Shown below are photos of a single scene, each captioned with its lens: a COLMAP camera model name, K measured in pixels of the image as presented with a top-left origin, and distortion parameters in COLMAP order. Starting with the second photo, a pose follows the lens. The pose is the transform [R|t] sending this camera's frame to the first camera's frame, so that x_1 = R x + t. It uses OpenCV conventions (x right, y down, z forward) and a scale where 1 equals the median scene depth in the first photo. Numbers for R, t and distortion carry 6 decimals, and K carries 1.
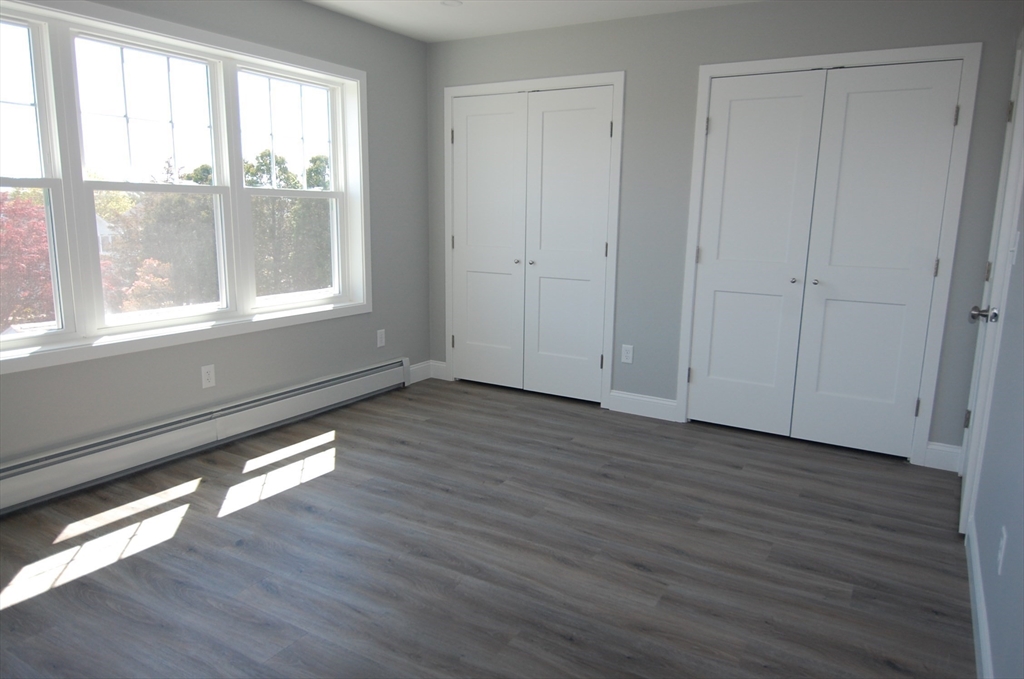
lens RADIAL K [[692.3, 0, 514.4], [0, 692.3, 343.3], [0, 0, 1]] dist [0.025604, -0.010895]
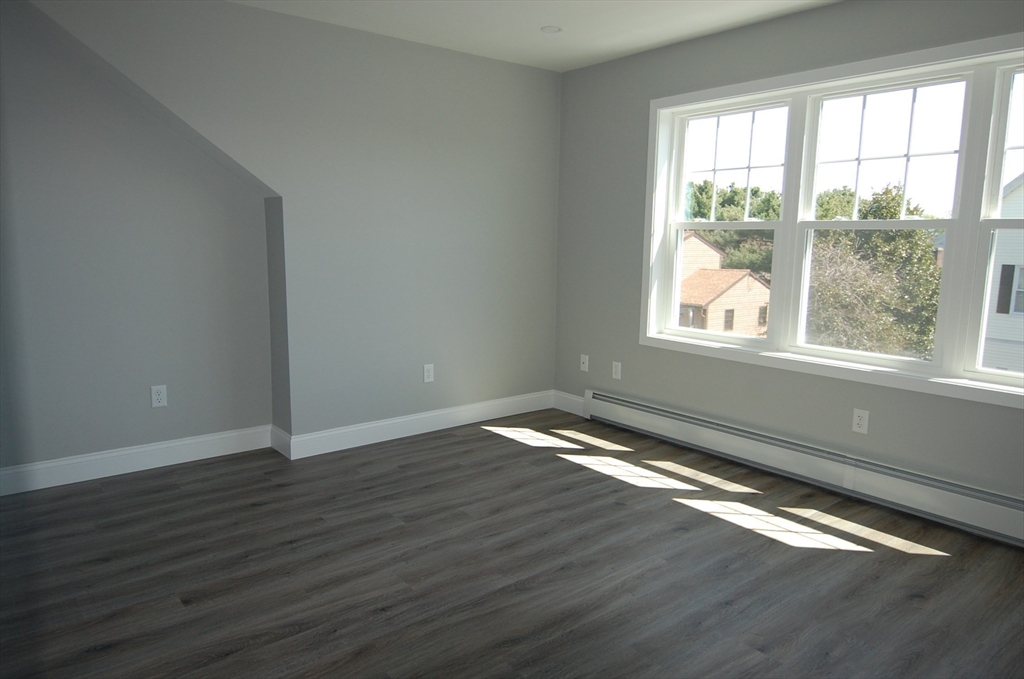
lens RADIAL K [[692.3, 0, 515.5], [0, 692.3, 337.2], [0, 0, 1]] dist [0.025604, -0.010895]
pose [[-0.353392, 0.111788, -0.928772, 0.680542], [-0.199666, 0.960943, 0.191632, -0.172972], [0.913919, 0.253166, -0.317269, 0.981736]]
